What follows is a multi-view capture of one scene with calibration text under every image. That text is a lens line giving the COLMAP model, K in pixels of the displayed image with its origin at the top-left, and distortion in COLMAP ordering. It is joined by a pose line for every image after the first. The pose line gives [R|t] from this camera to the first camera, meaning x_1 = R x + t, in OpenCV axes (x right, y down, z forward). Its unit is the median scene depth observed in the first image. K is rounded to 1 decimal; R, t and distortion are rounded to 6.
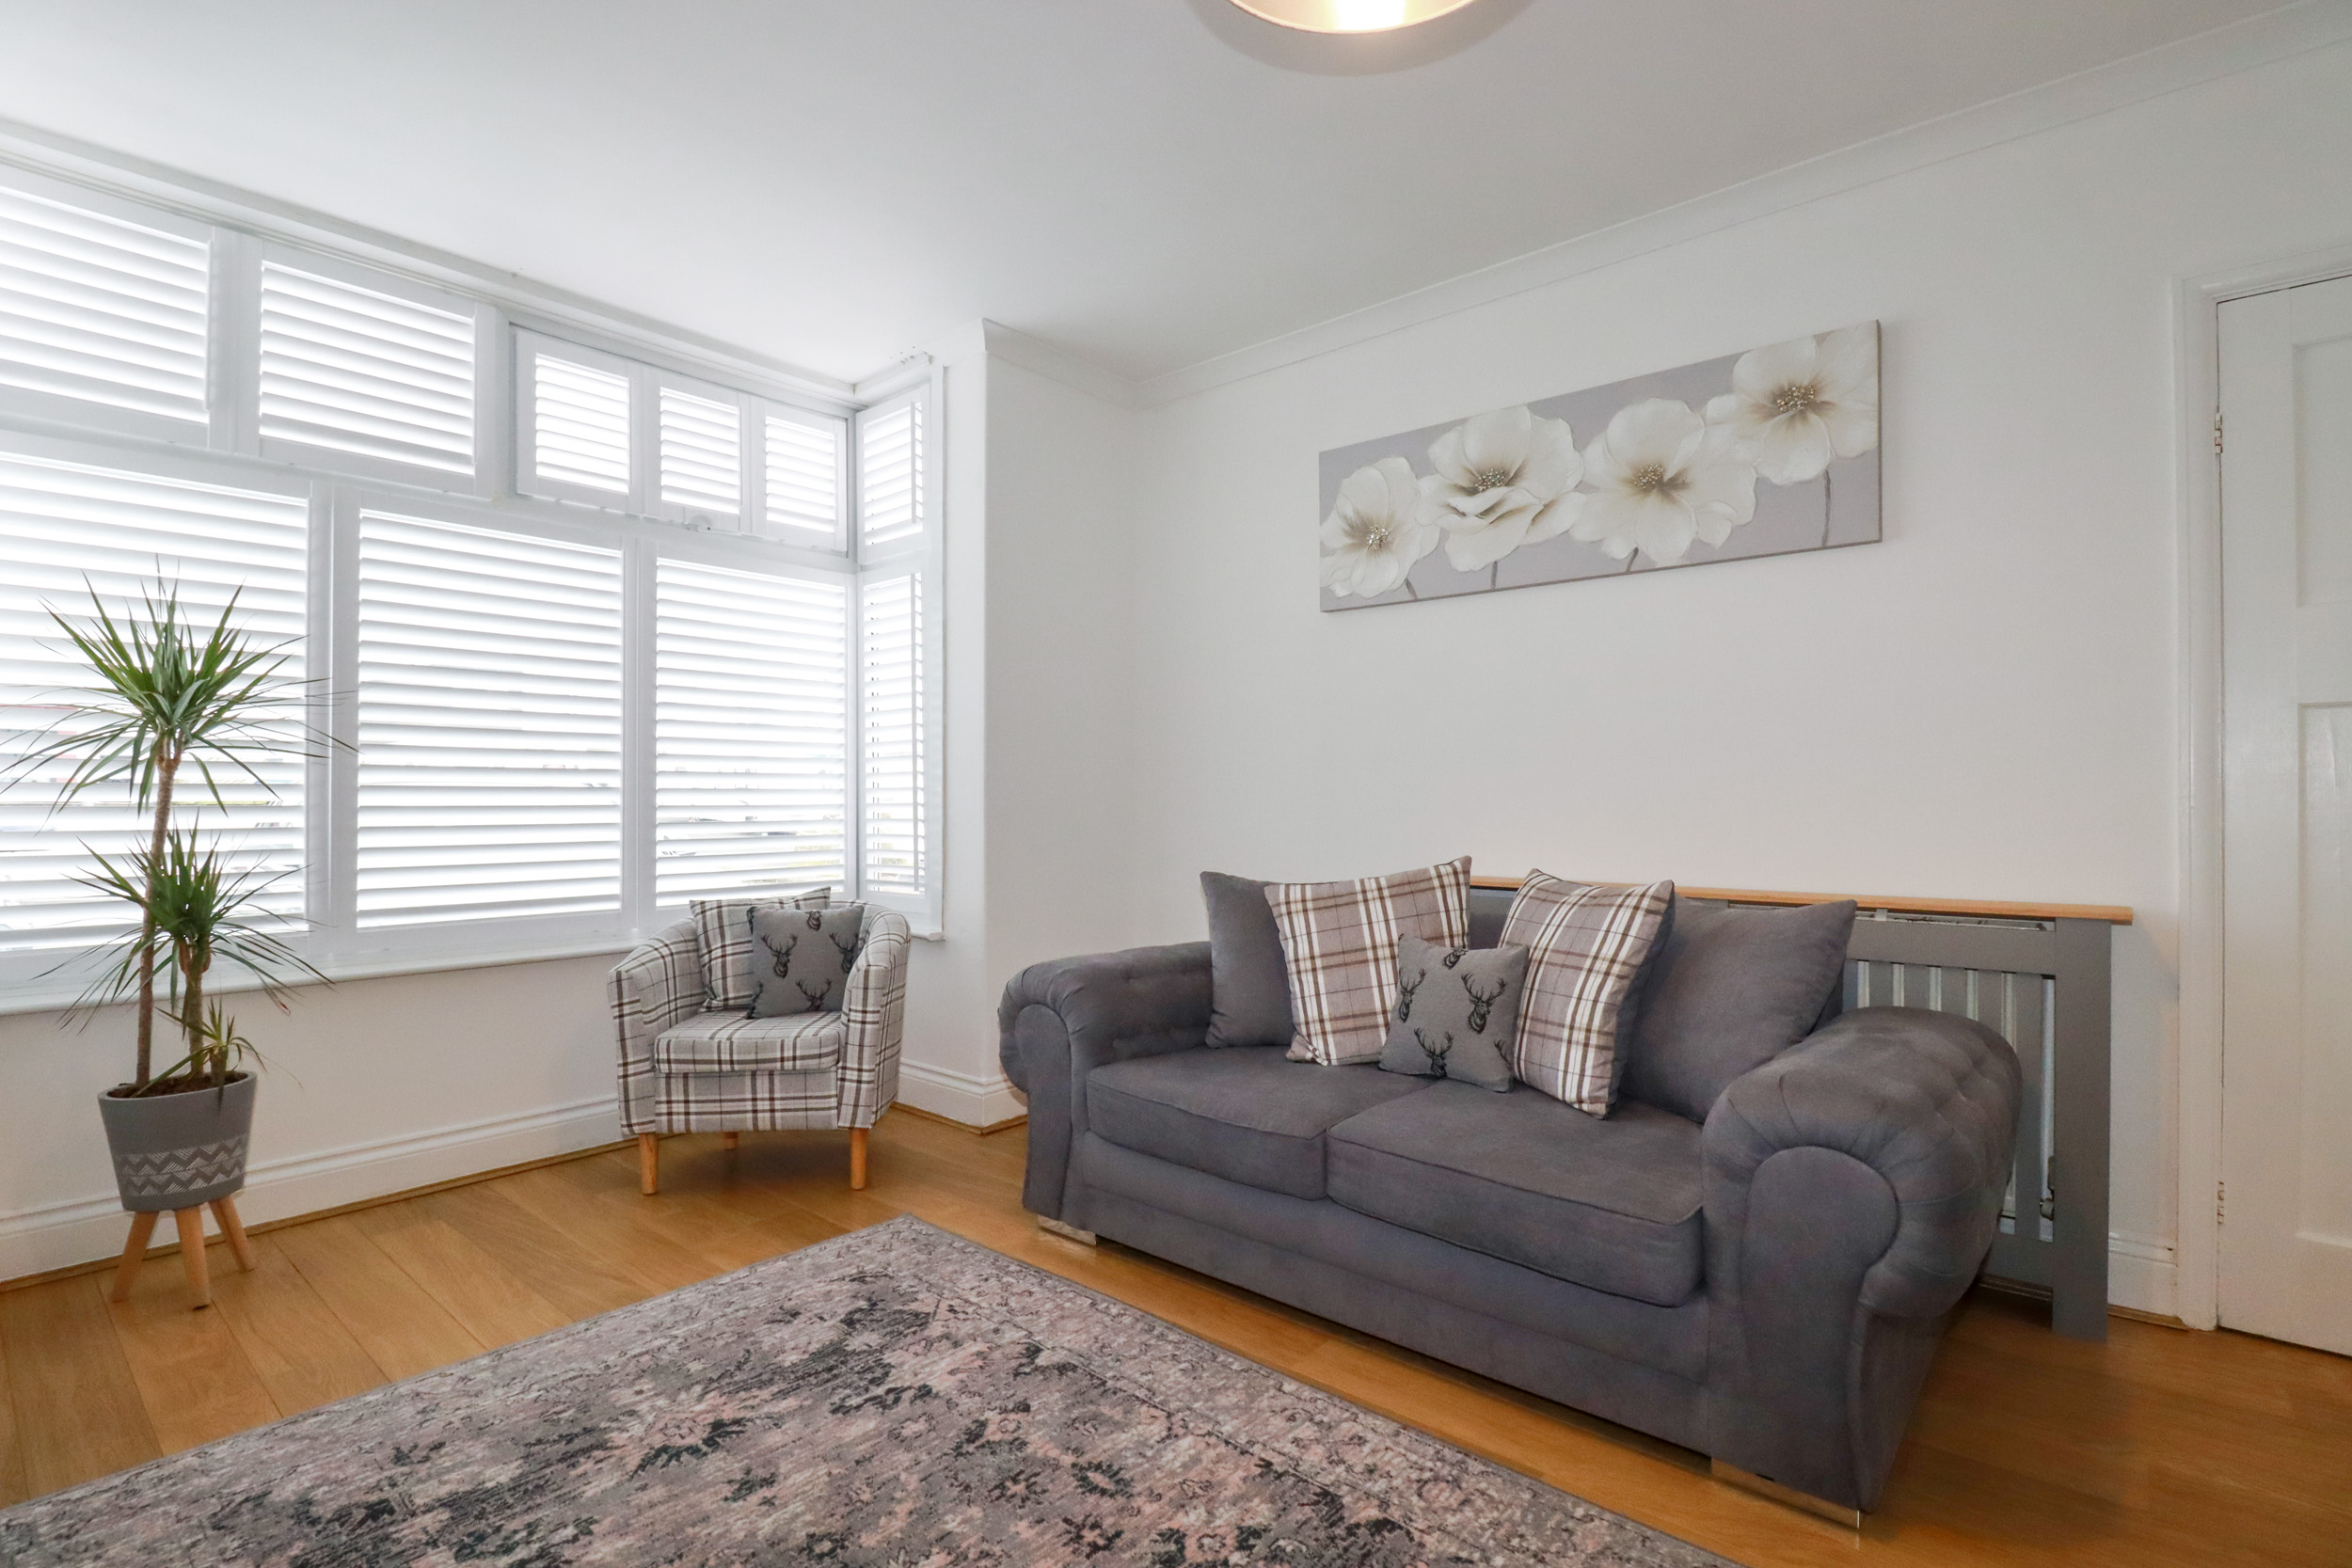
lens RADIAL K [[1062.0, 0, 1234.5], [0, 1062.0, 788.4], [0, 0, 1]] dist [-0.000628, -0.000394]
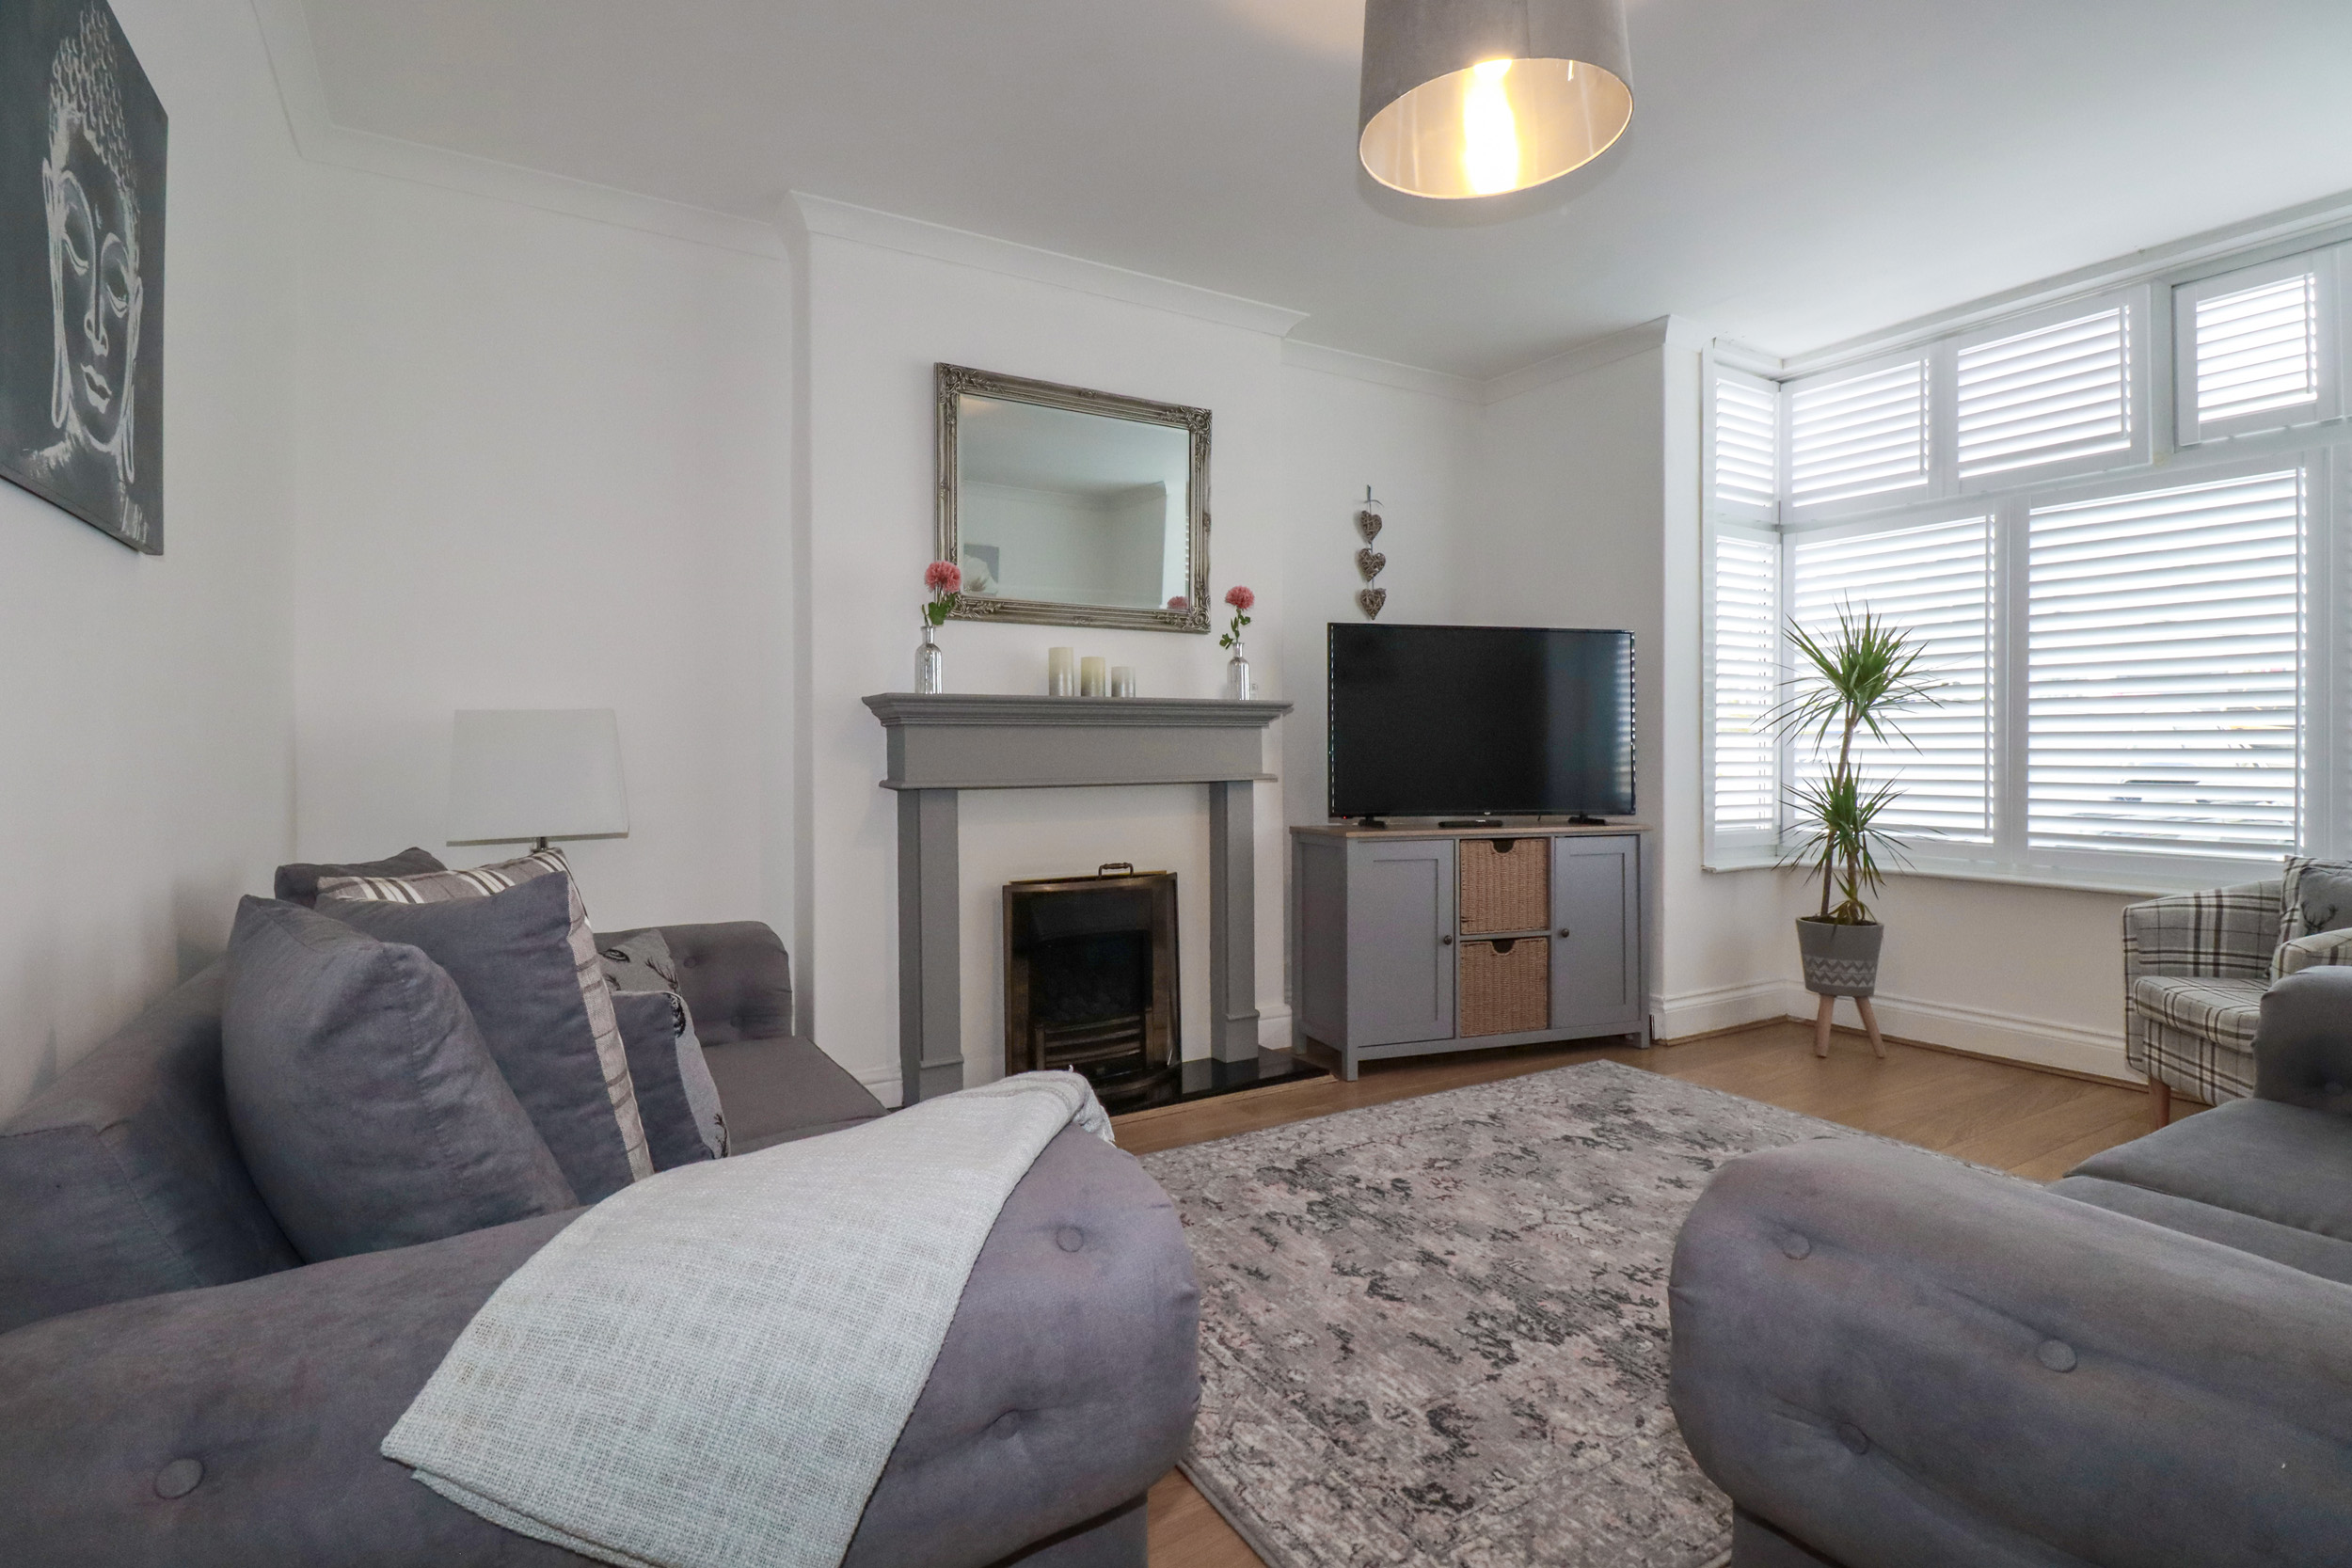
lens RADIAL K [[1113.5, 0, 1171.0], [0, 1113.5, 728.5], [0, 0, 1]] dist [0.001131, -0.011438]
pose [[-0.285764, -0.009606, -0.958252, 0.762234], [0.016492, 0.999752, -0.014940, -0.004499], [0.958158, -0.020073, -0.285535, 0.430651]]
